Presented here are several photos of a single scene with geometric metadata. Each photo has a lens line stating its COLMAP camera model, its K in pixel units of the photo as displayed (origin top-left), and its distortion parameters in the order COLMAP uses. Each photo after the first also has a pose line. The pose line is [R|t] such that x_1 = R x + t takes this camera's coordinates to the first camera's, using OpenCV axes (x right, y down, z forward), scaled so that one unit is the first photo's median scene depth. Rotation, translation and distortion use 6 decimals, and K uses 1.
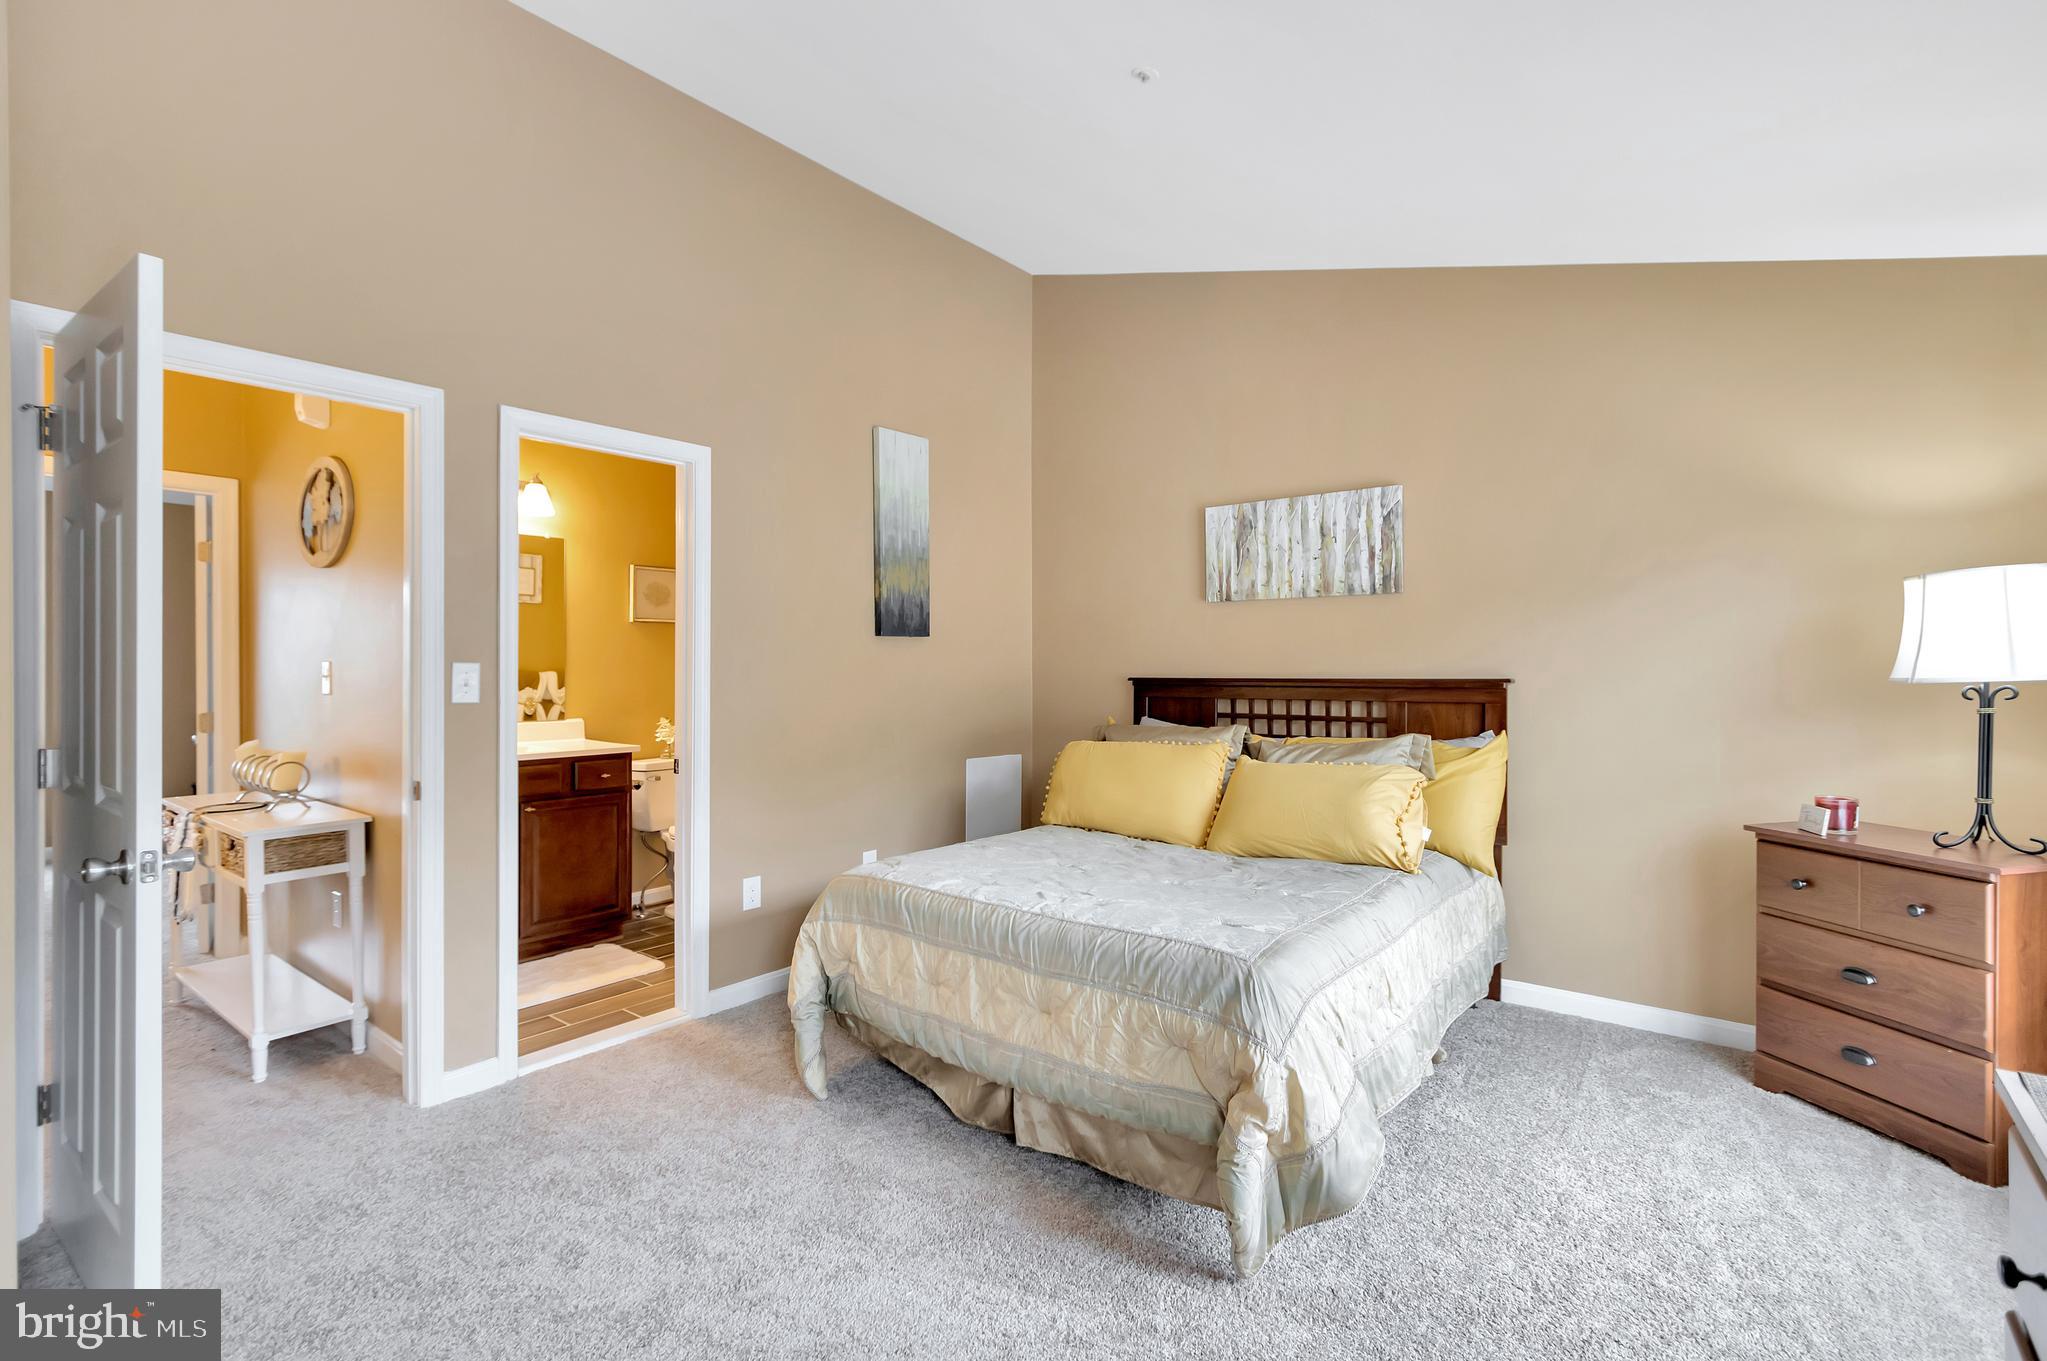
lens RADIAL K [[943.0, 0, 1025.1], [0, 943.0, 672.1], [0, 0, 1]] dist [0.002989, -0.001152]
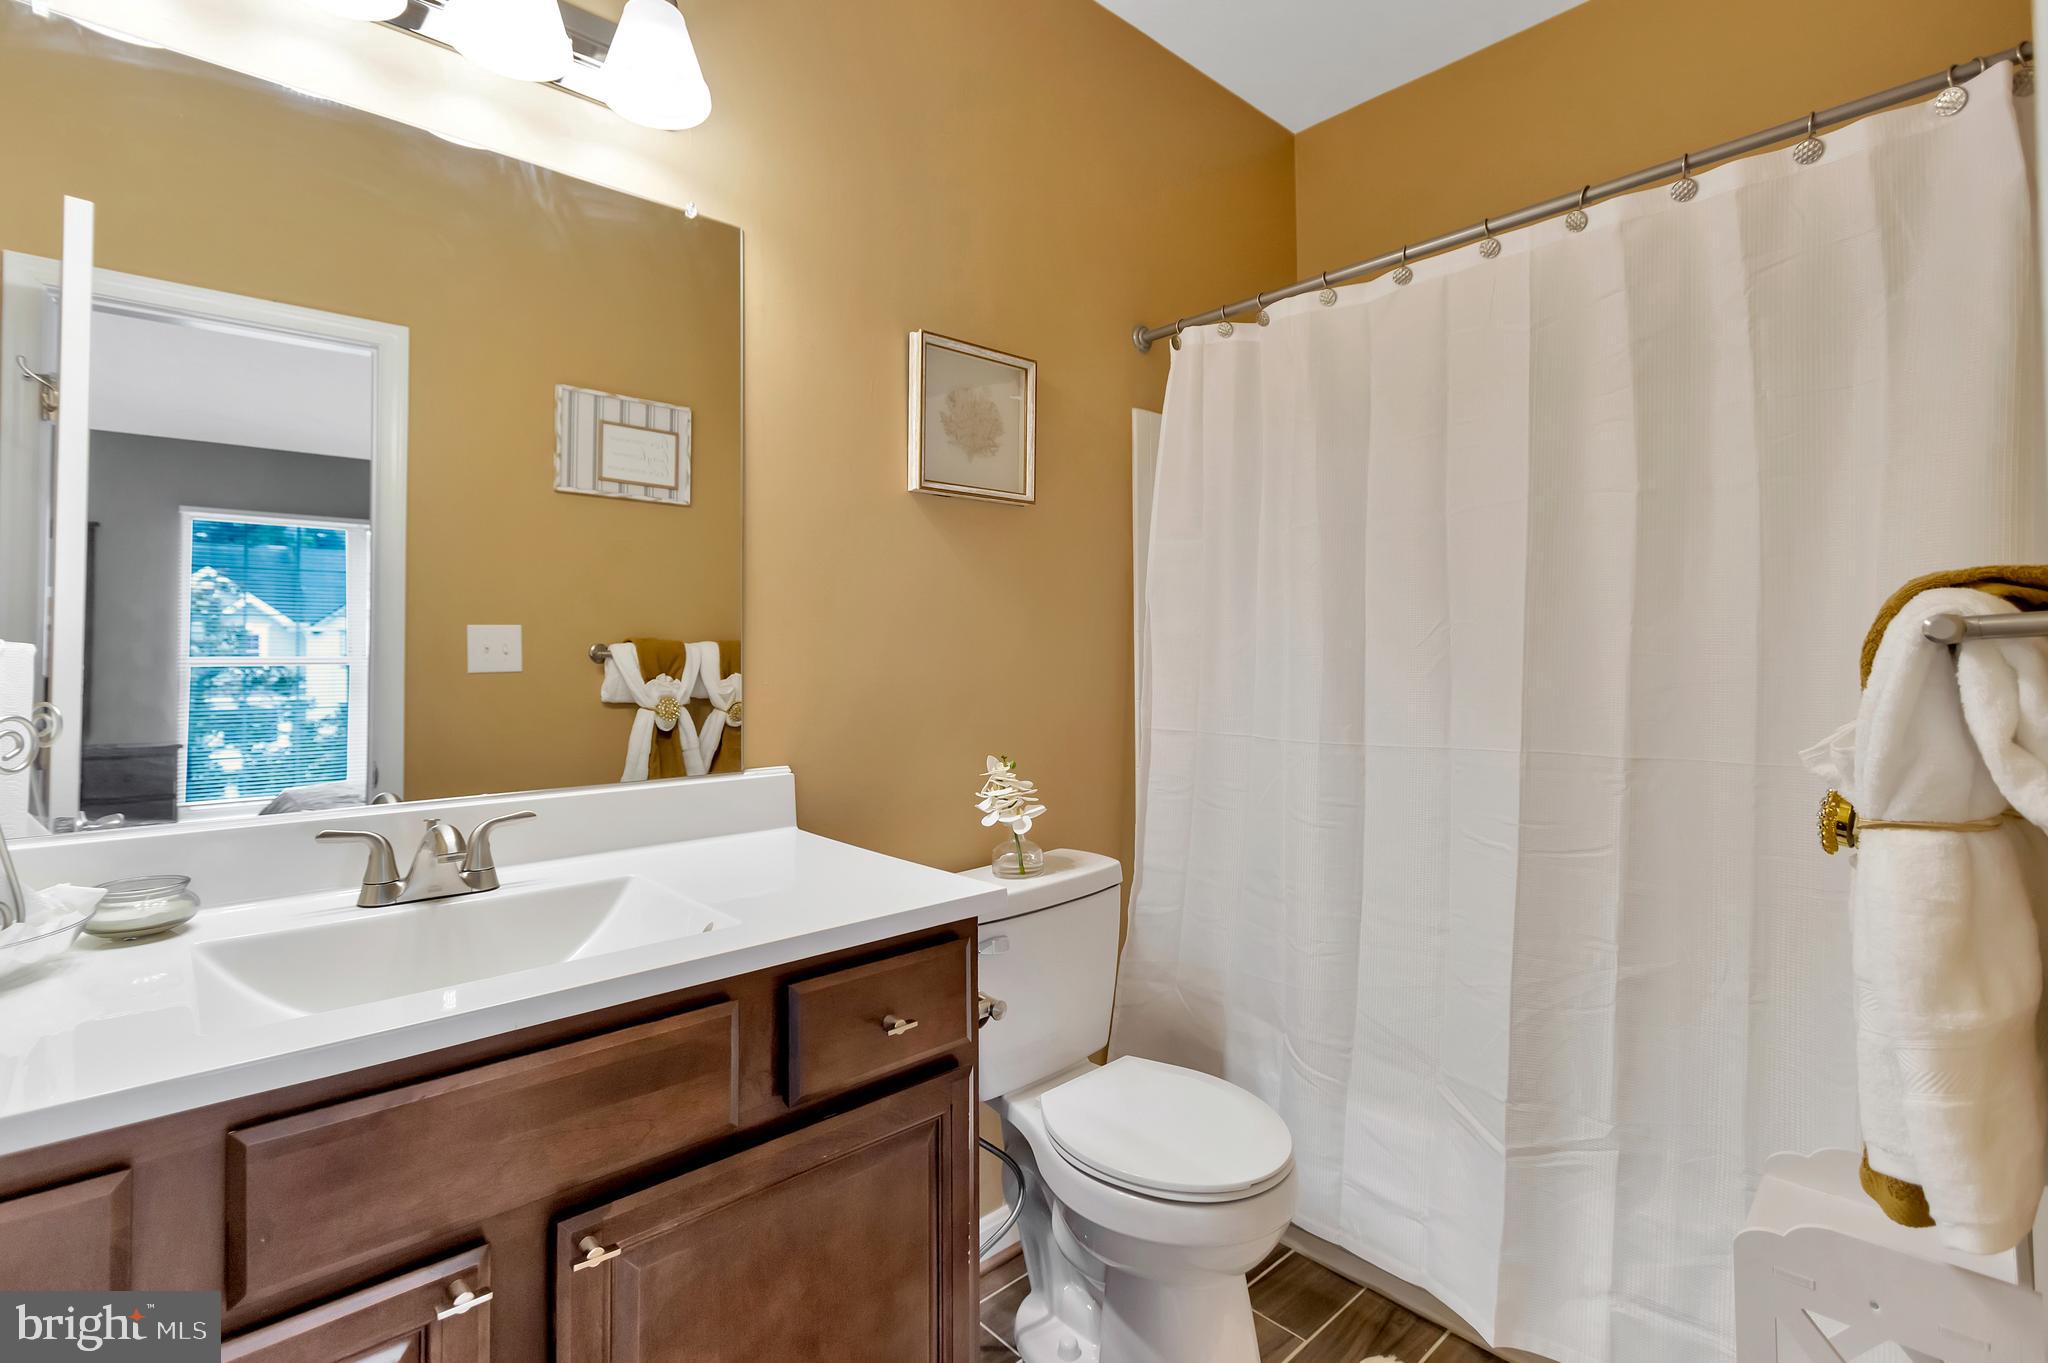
lens RADIAL K [[958.5, 0, 1017.6], [0, 958.5, 626.3], [0, 0, 1]] dist [0.002793, -0.000290]
pose [[0.987475, -0.012005, -0.157321, -0.271512], [0.007232, 0.999497, -0.030876, 0.008156], [0.157613, 0.029352, 0.987065, 0.547060]]
